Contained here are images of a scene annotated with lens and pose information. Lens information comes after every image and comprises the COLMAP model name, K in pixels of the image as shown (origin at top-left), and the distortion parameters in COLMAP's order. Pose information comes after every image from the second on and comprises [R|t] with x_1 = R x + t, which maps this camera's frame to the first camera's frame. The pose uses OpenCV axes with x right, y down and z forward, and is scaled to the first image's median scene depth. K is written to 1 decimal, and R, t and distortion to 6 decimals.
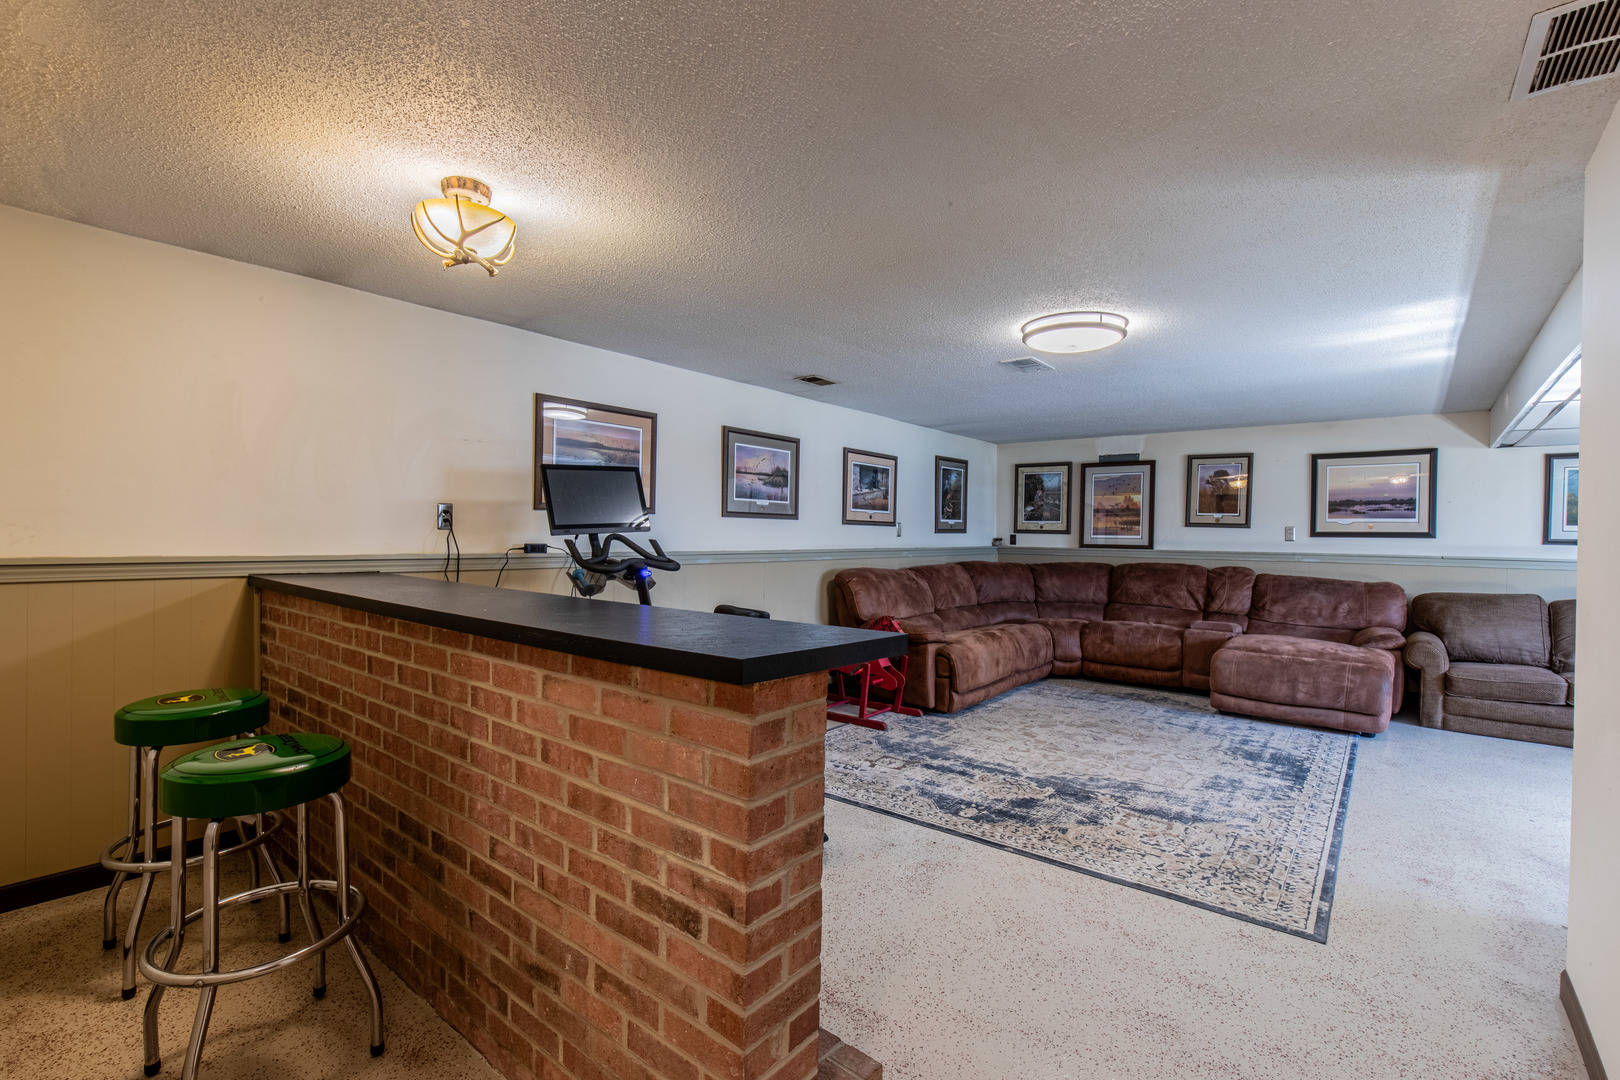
lens RADIAL K [[722.4, 0, 809.5], [0, 722.4, 541.9], [0, 0, 1]] dist [0.007375, -0.000109]
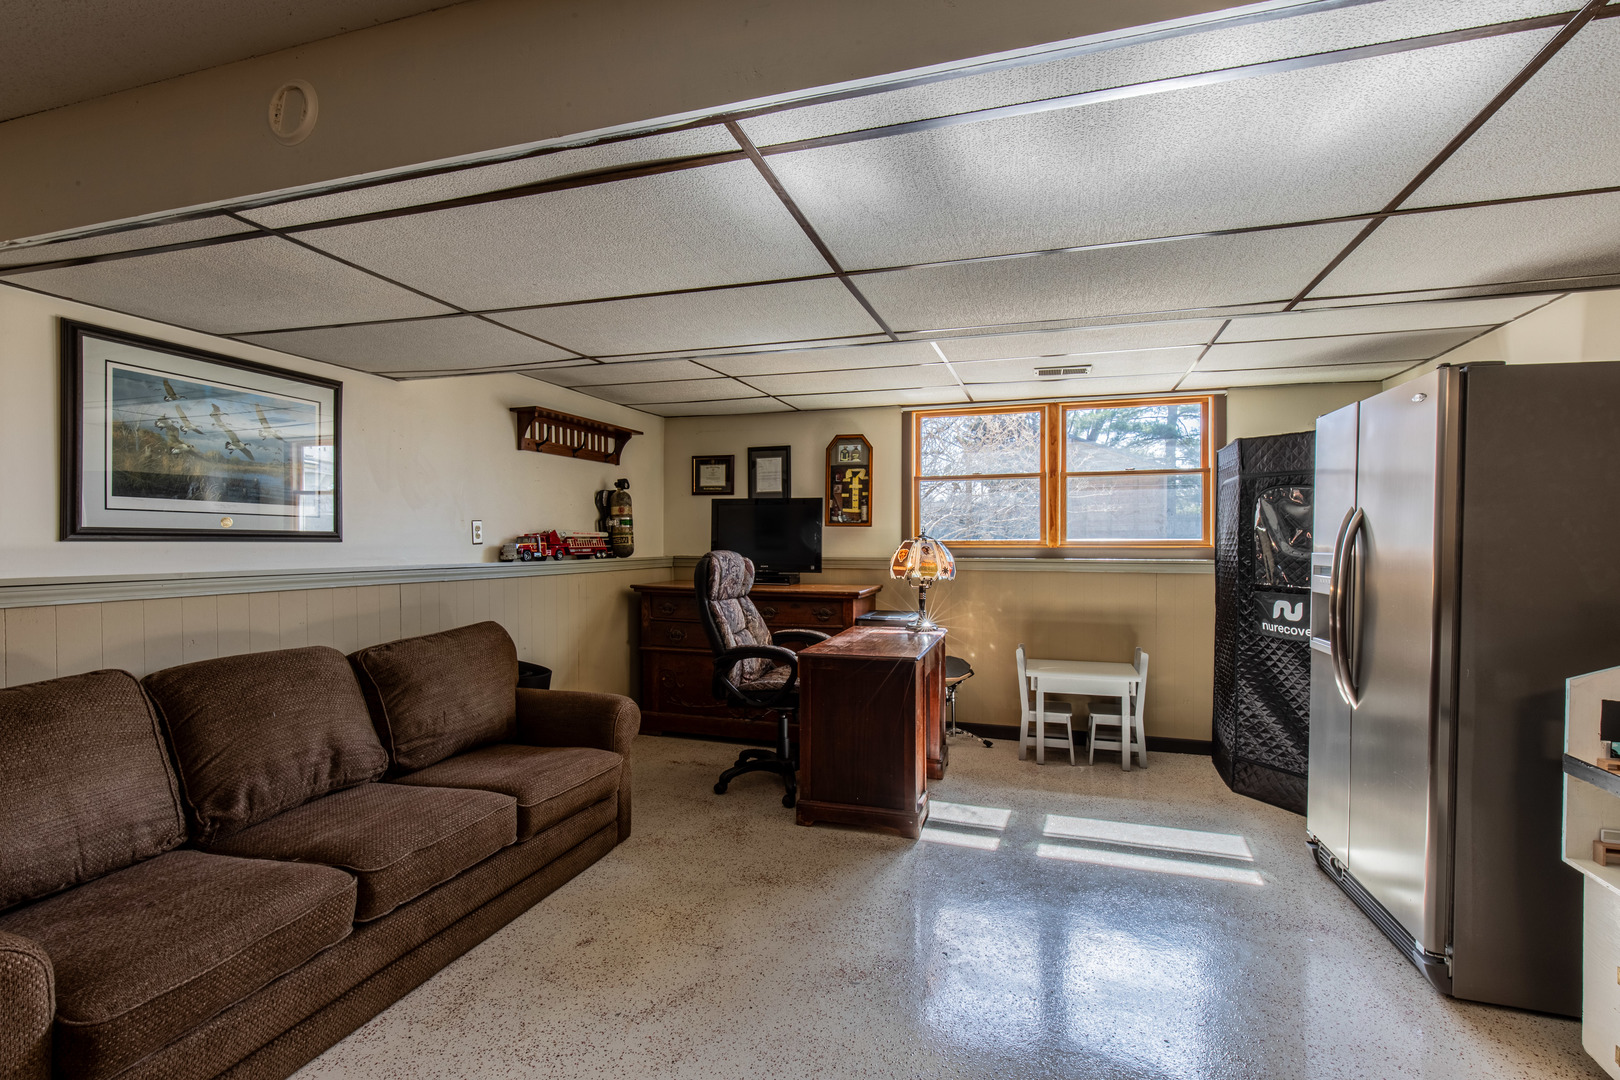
lens RADIAL K [[722.4, 0, 813.6], [0, 722.4, 541.7], [0, 0, 1]] dist [0.007375, -0.000109]
pose [[-0.361671, -0.013819, 0.932203, 0.479882], [-0.001240, 0.999896, 0.014341, -0.001817], [-0.932305, 0.004031, -0.361651, 0.761350]]
